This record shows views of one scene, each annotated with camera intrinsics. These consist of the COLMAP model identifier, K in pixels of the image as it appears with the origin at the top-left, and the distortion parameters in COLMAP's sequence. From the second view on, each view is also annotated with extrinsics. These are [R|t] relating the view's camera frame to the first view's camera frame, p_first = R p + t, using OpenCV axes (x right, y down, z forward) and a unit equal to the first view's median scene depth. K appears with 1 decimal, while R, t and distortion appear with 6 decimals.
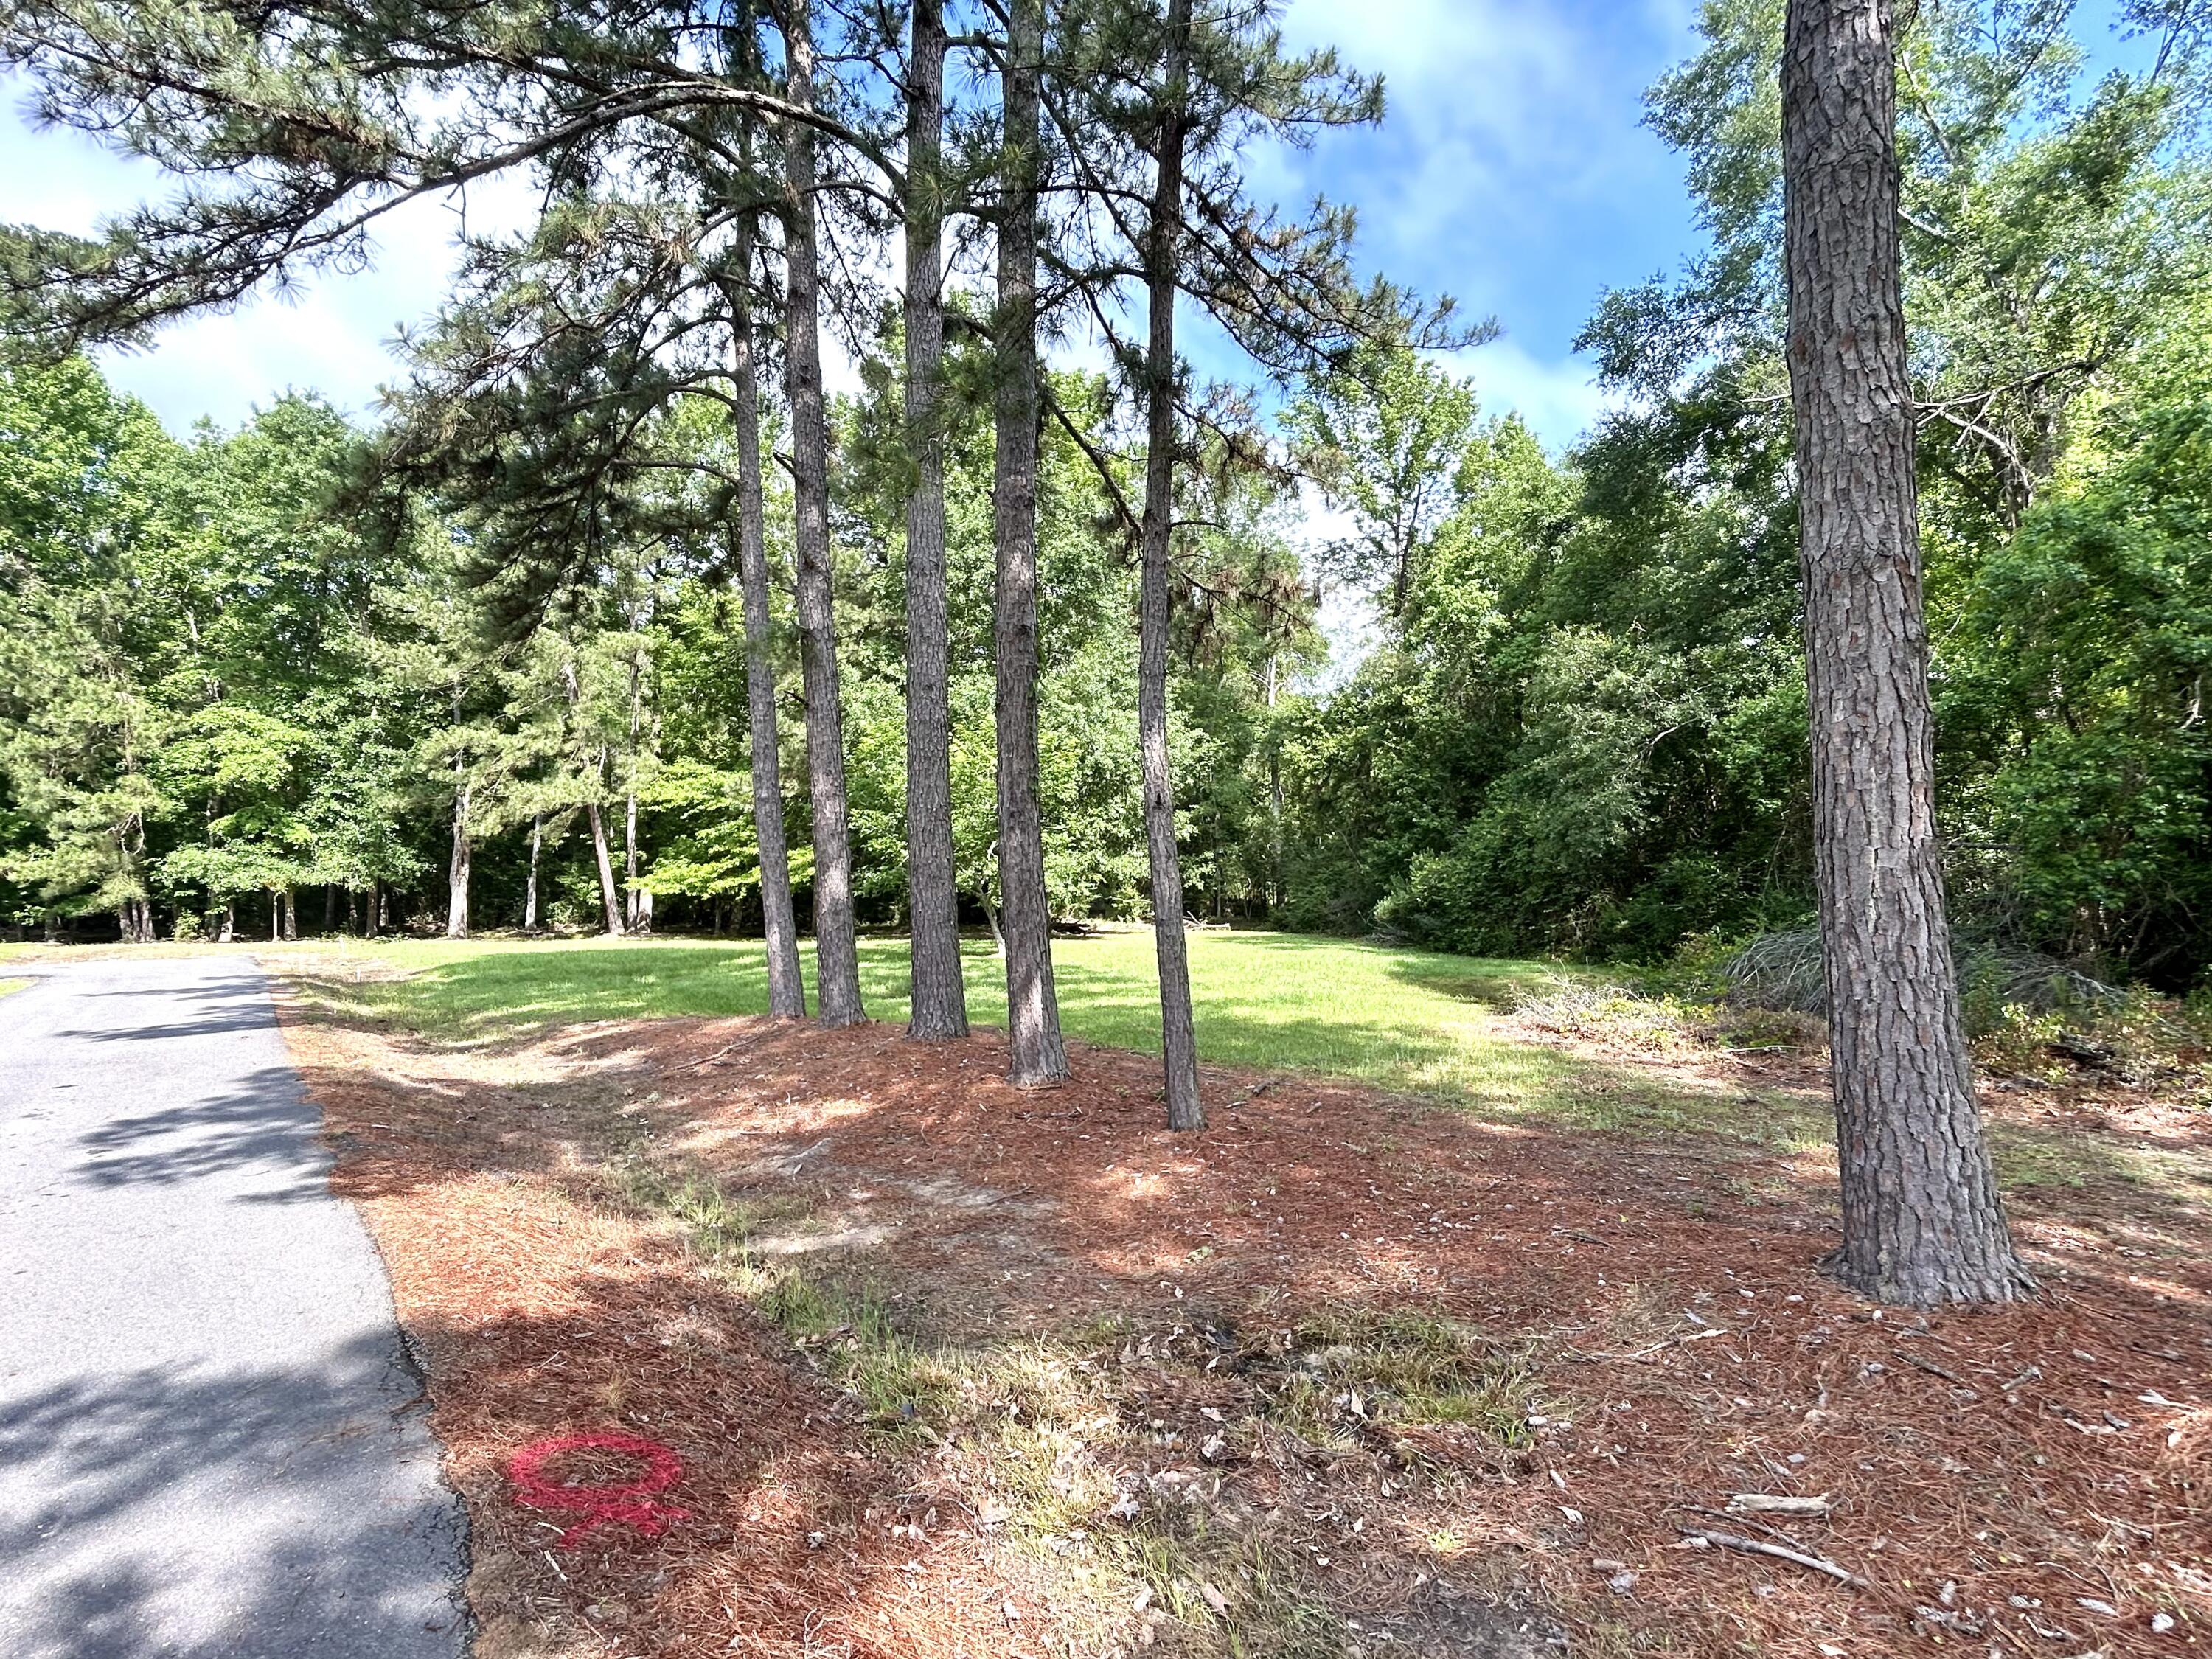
lens RADIAL K [[1121.7, 0, 1106.0], [0, 1121.7, 829.5], [0, 0, 1]] dist [-0.015661, 0.017586]
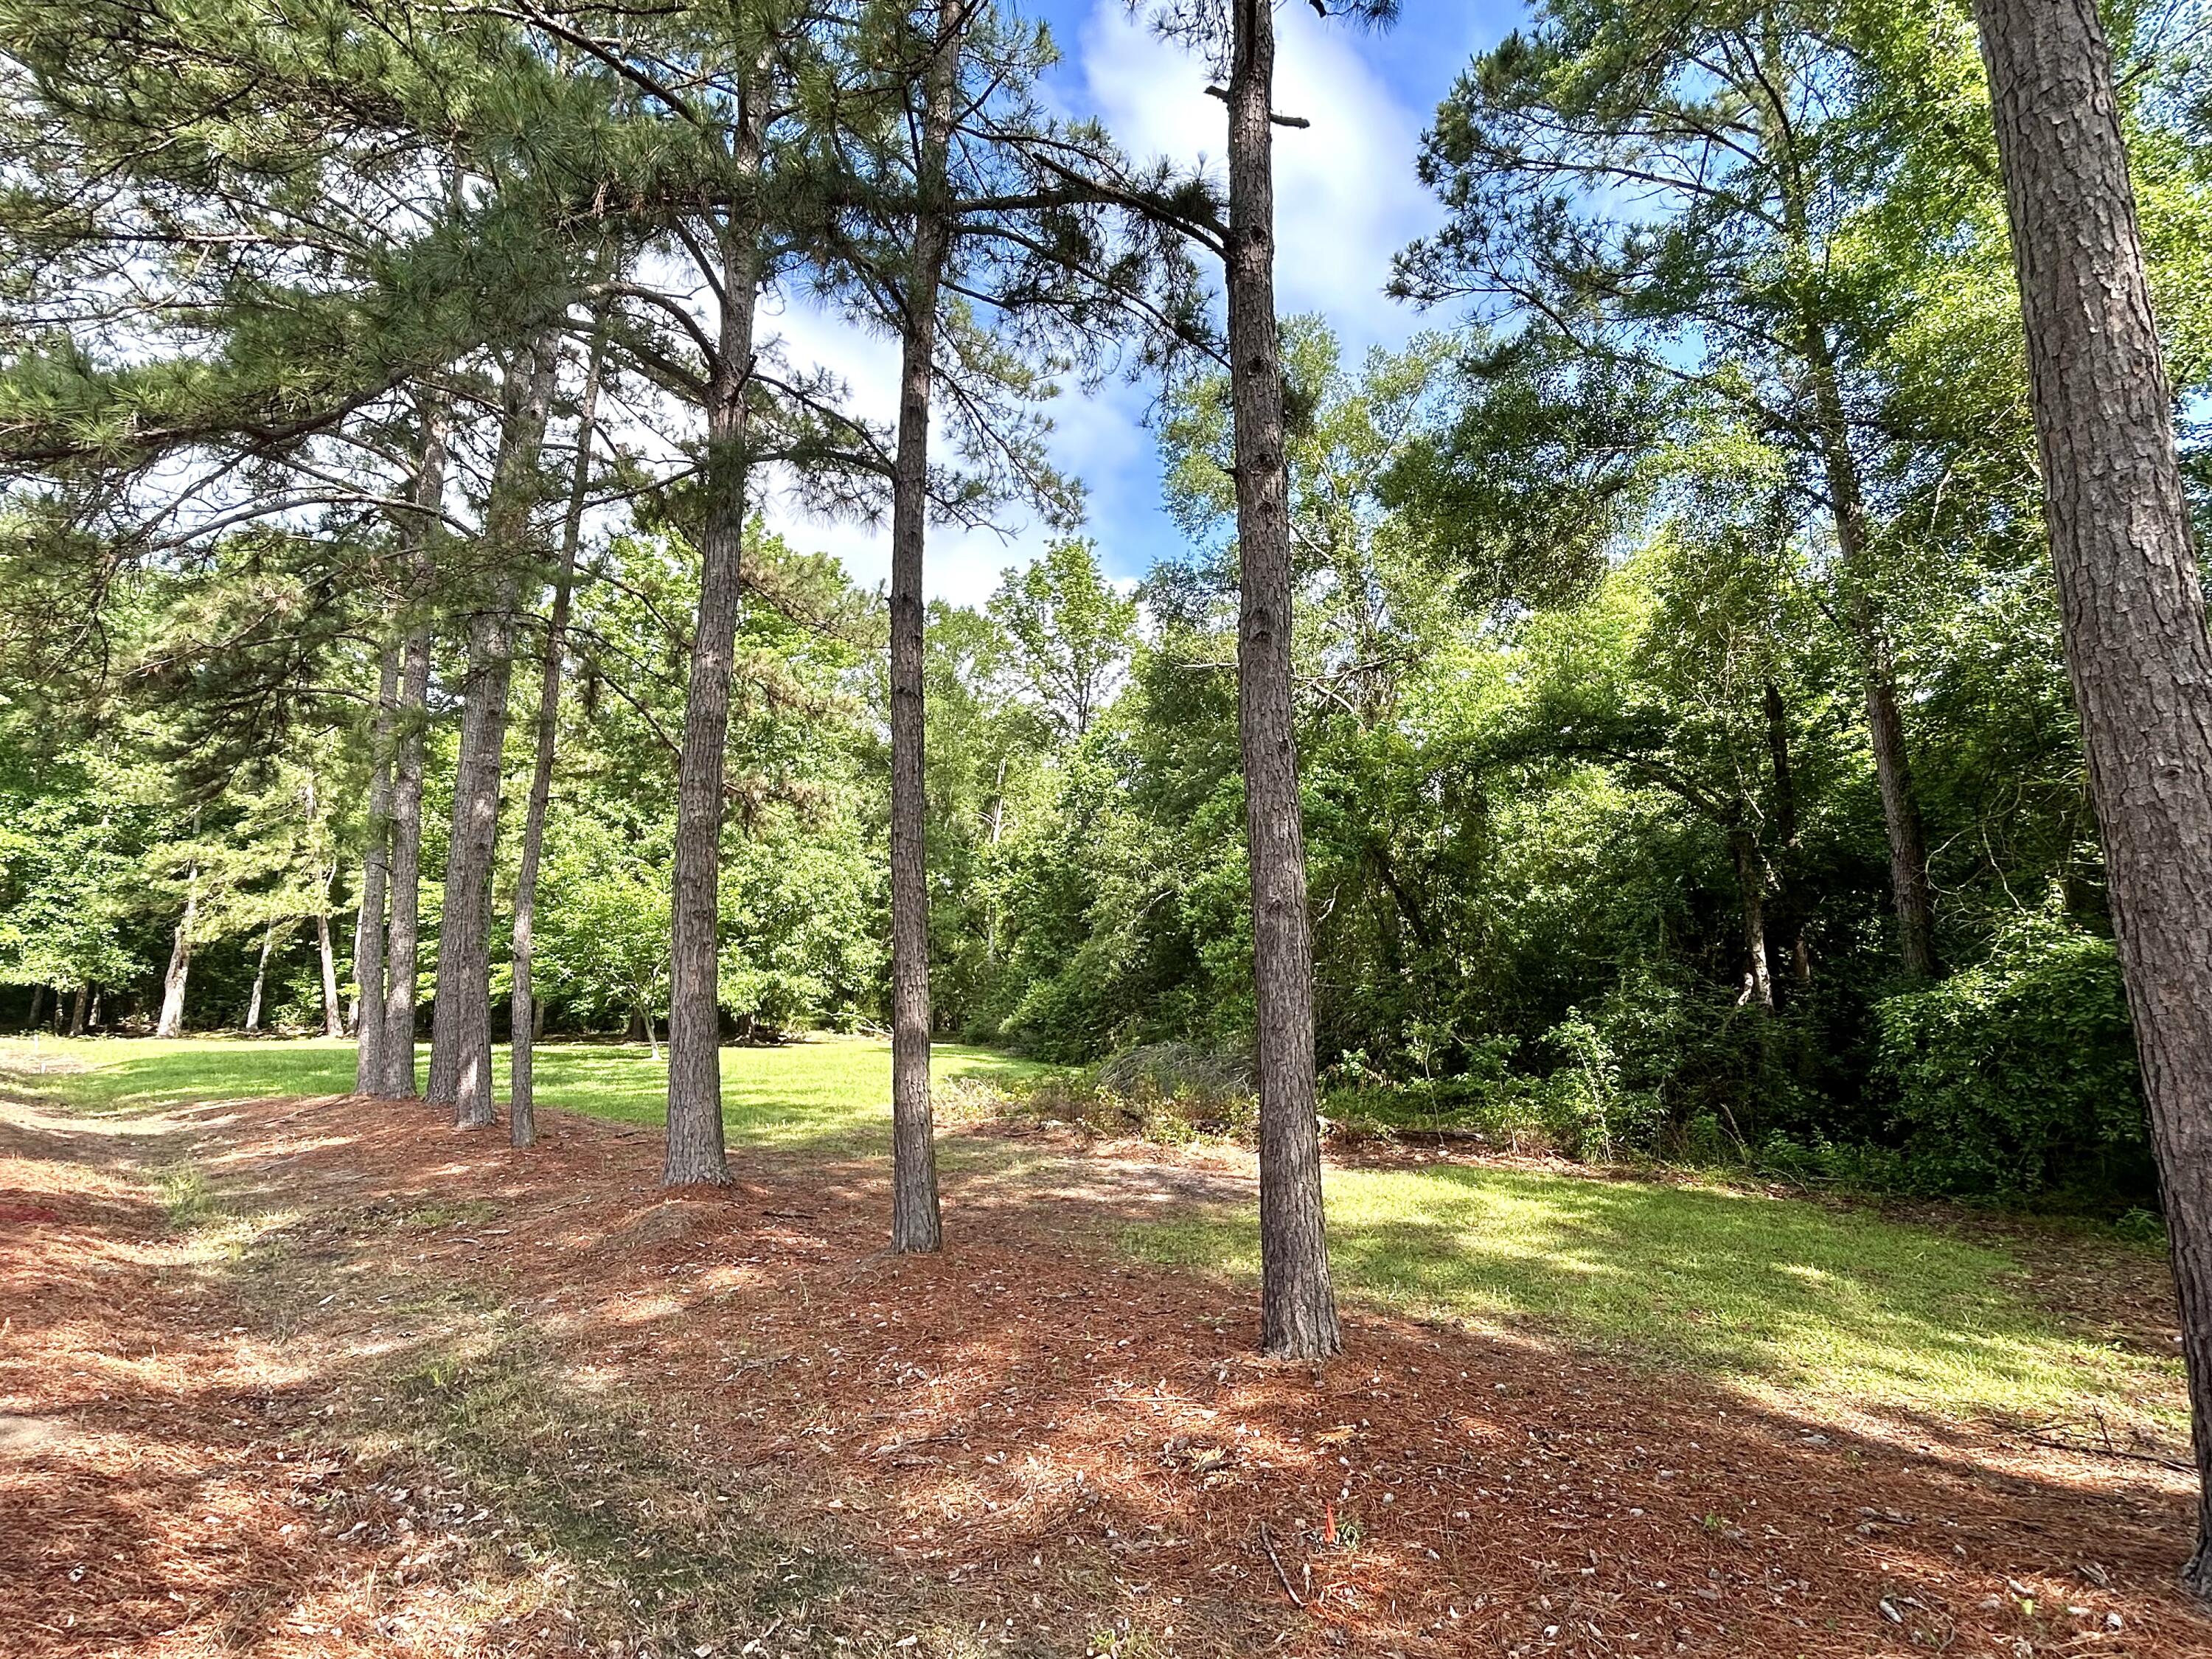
lens RADIAL K [[1121.7, 0, 1106.0], [0, 1121.7, 829.5], [0, 0, 1]] dist [-0.015661, 0.017586]
pose [[0.990124, 0.042110, 0.133717, 0.150546], [-0.028291, 0.994215, -0.103615, -0.014218], [-0.137307, 0.098809, 0.985588, -0.185675]]
